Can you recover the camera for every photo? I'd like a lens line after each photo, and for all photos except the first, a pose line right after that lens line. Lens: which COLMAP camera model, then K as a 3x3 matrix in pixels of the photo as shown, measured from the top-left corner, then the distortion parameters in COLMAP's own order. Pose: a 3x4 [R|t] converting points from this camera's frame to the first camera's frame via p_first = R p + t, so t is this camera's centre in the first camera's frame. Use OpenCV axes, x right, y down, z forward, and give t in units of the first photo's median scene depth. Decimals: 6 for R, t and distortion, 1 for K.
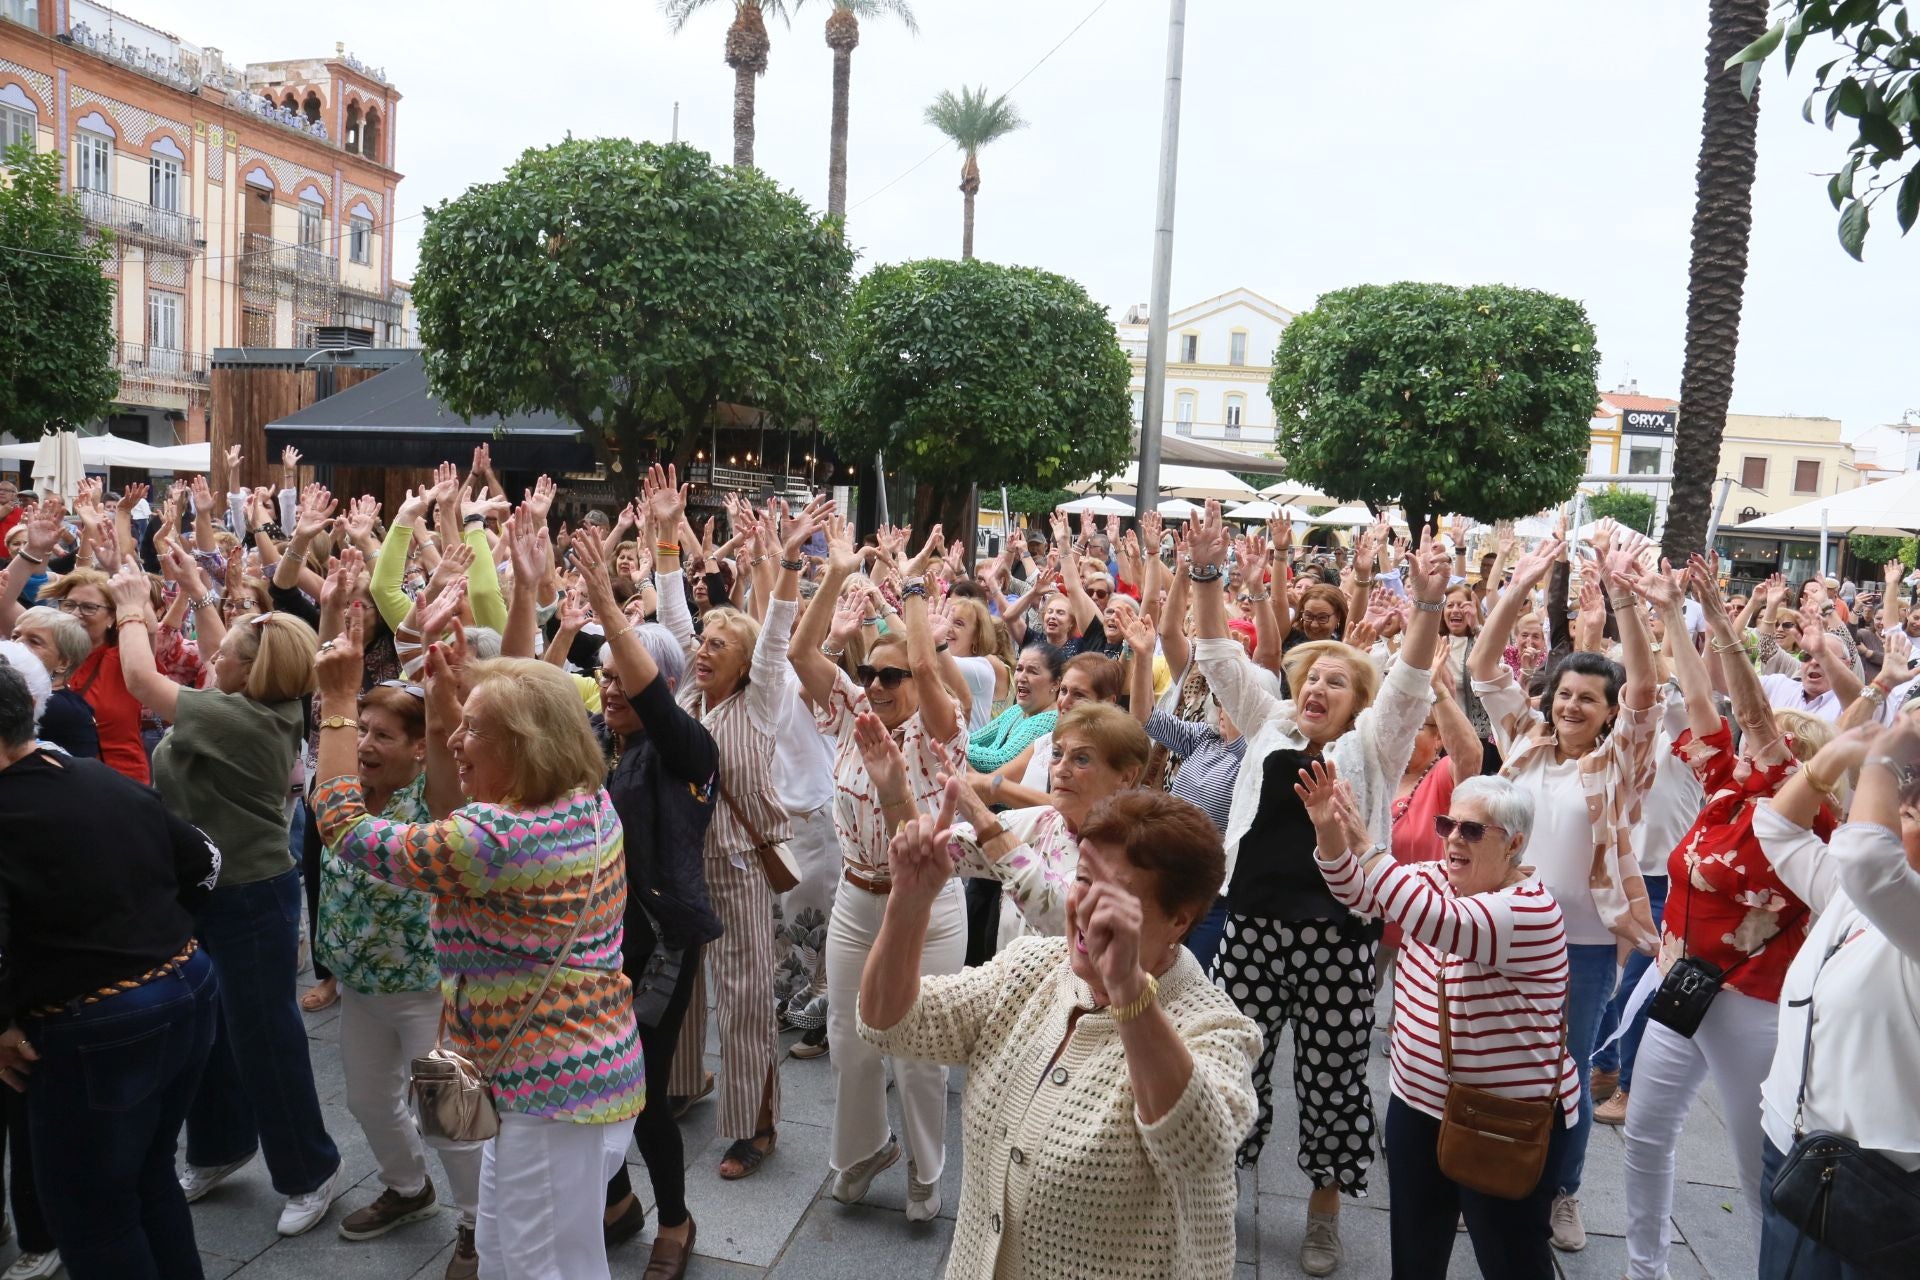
lens RADIAL K [[1302.9, 0, 957.2], [0, 1302.9, 660.8], [0, 0, 1]] dist [-0.127787, 0.074545]
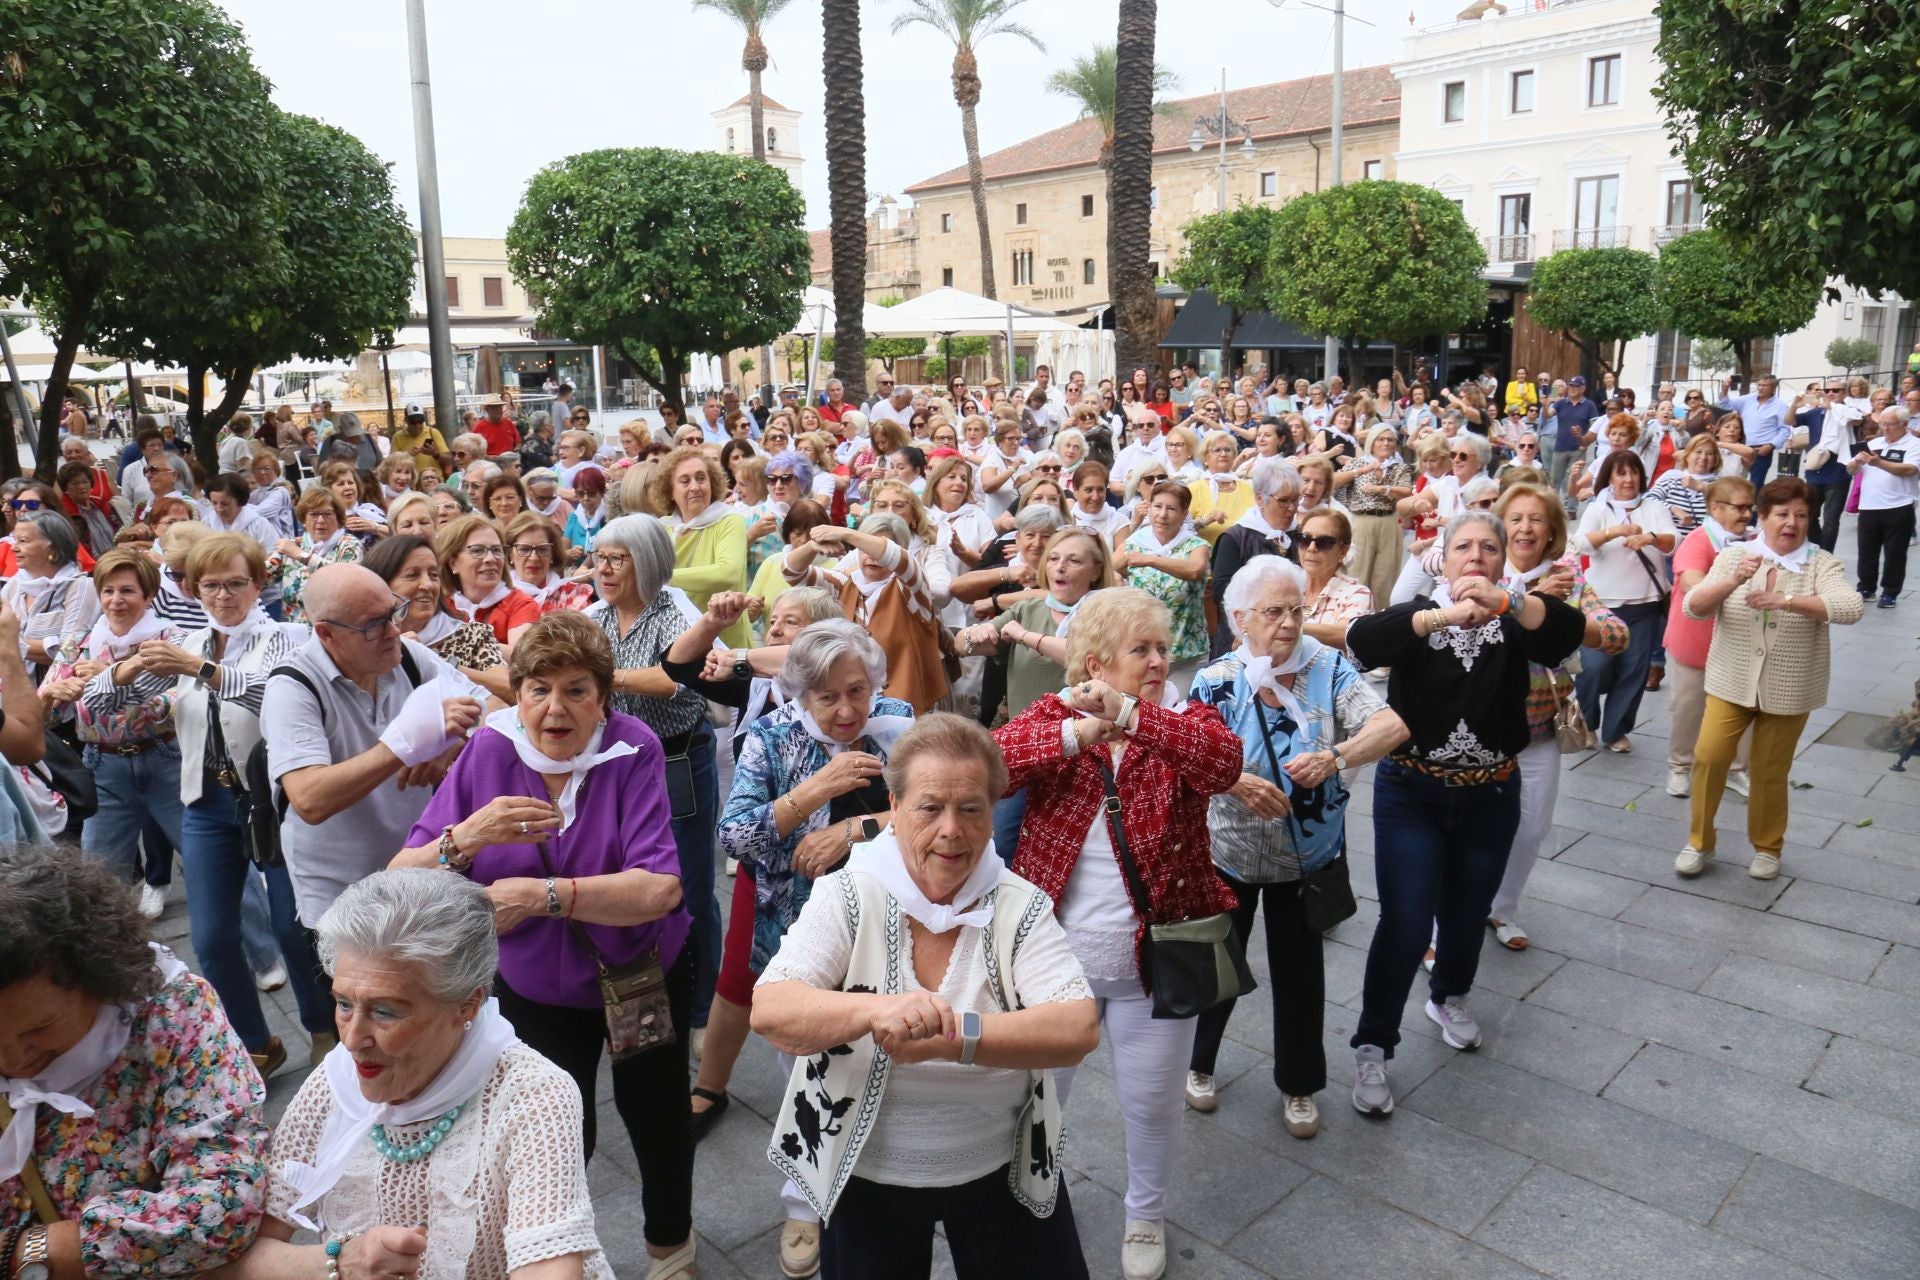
lens RADIAL K [[1302.9, 0, 957.2], [0, 1302.9, 660.8], [0, 0, 1]] dist [-0.127787, 0.074545]
pose [[0.570579, -0.253266, 0.781214, -0.488625], [0.147868, 0.967395, 0.205627, -0.047741], [-0.807821, -0.001810, 0.589425, 0.111891]]
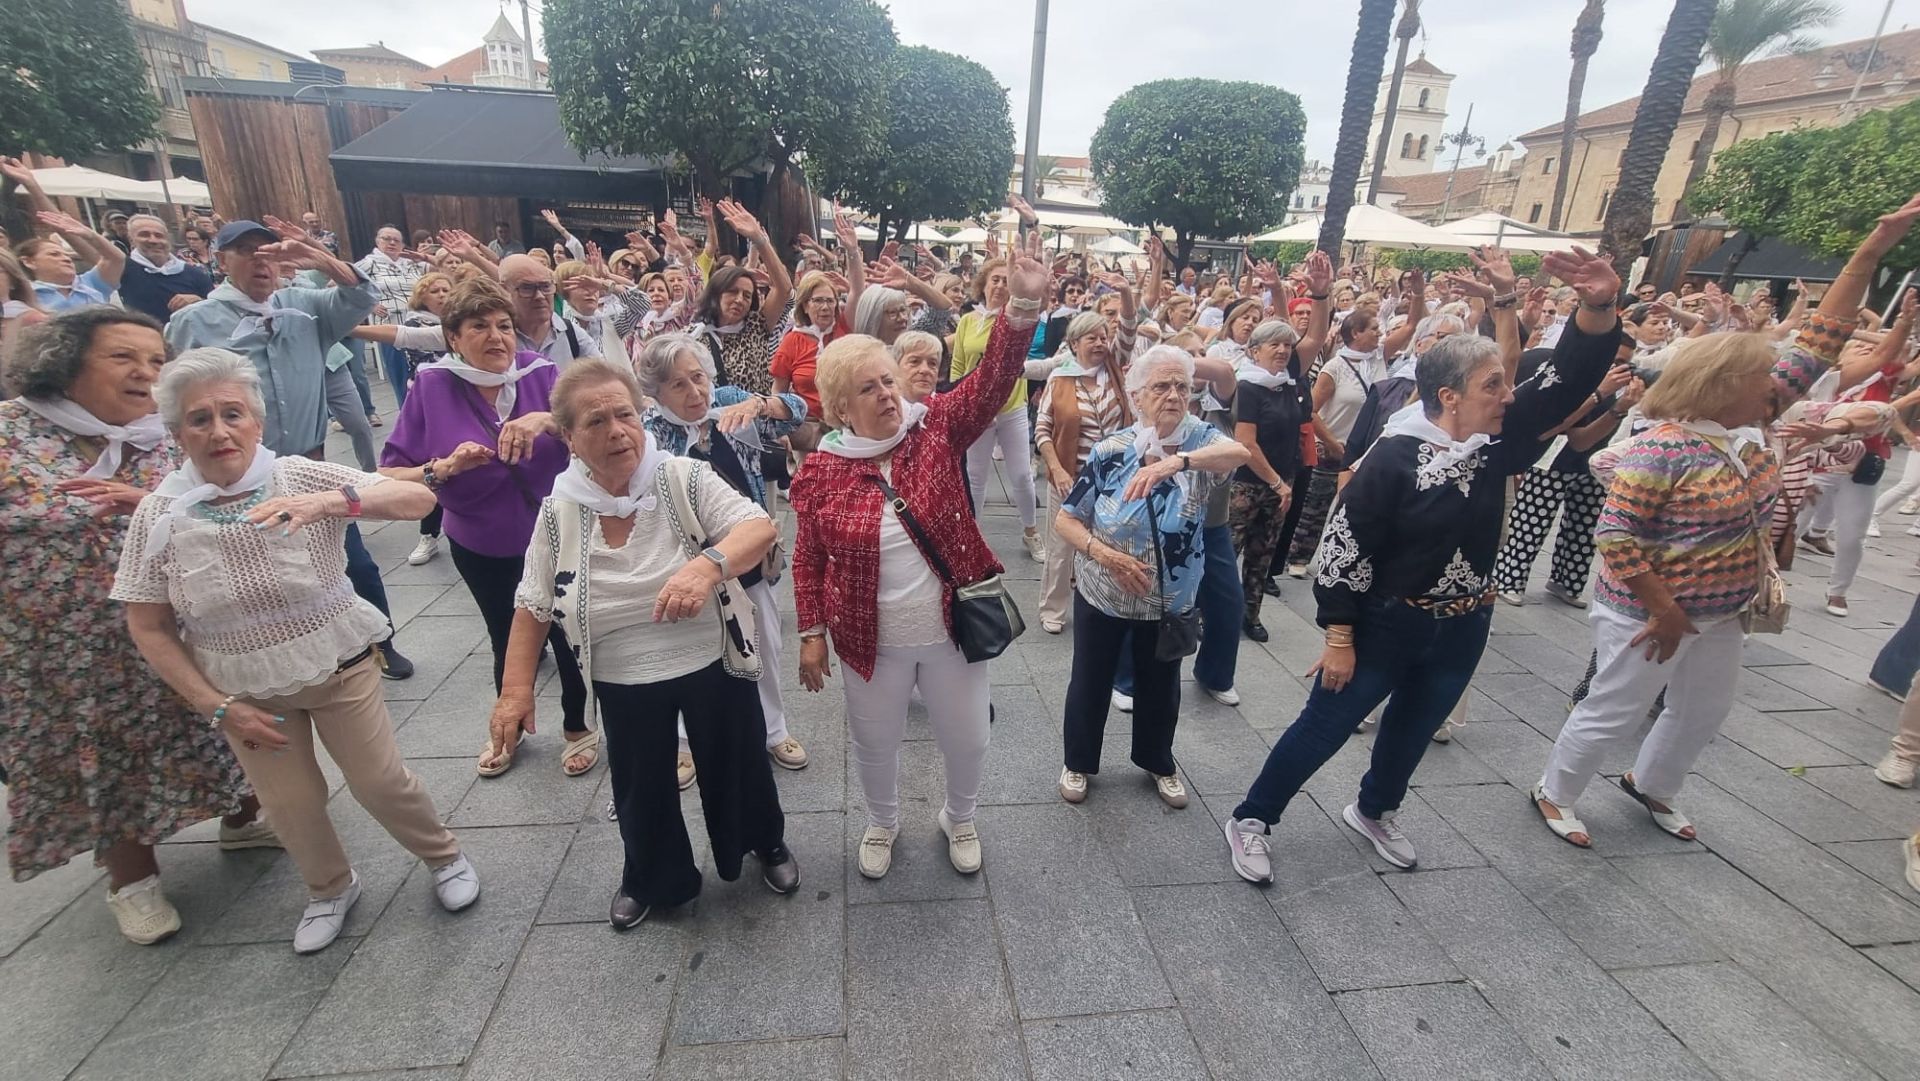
lens RADIAL K [[809.1, 0, 960.0], [0, 809.1, 540.5], [0, 0, 1]] dist [-0.002264, -0.000635]
pose [[0.940536, -0.123308, 0.316524, -0.308598], [0.042475, 0.967167, 0.250567, -0.006781], [-0.337029, -0.222223, 0.914893, 0.051376]]
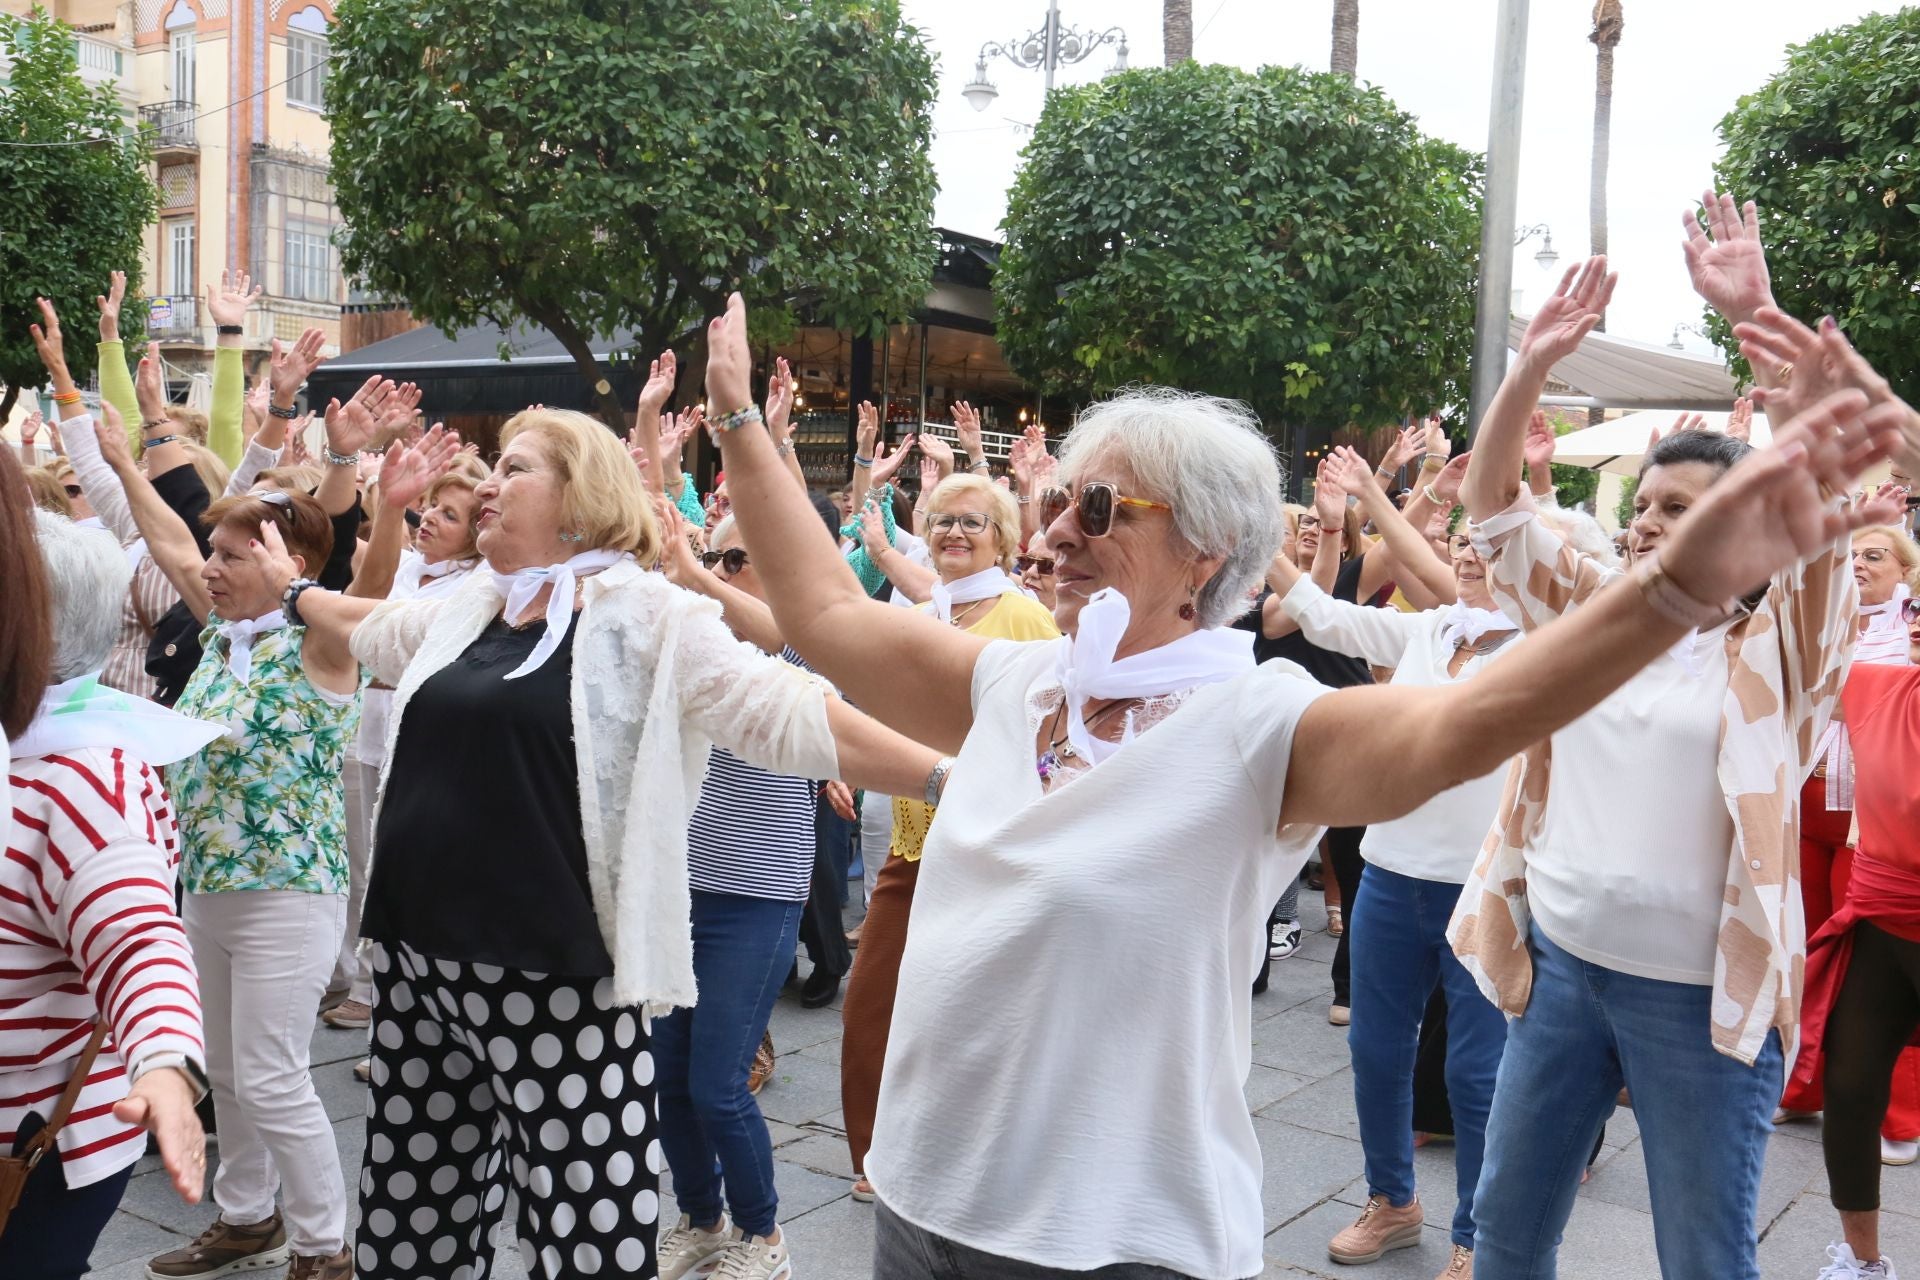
lens RADIAL K [[1878.3, 0, 970.8], [0, 1878.3, 647.6], [0, 0, 1]] dist [-0.020159, 0.163976]
pose [[0.930712, 0.010773, -0.365594, 0.264387], [-0.037111, 0.997189, -0.065090, 0.044411], [0.363866, 0.074147, 0.928496, 0.120778]]
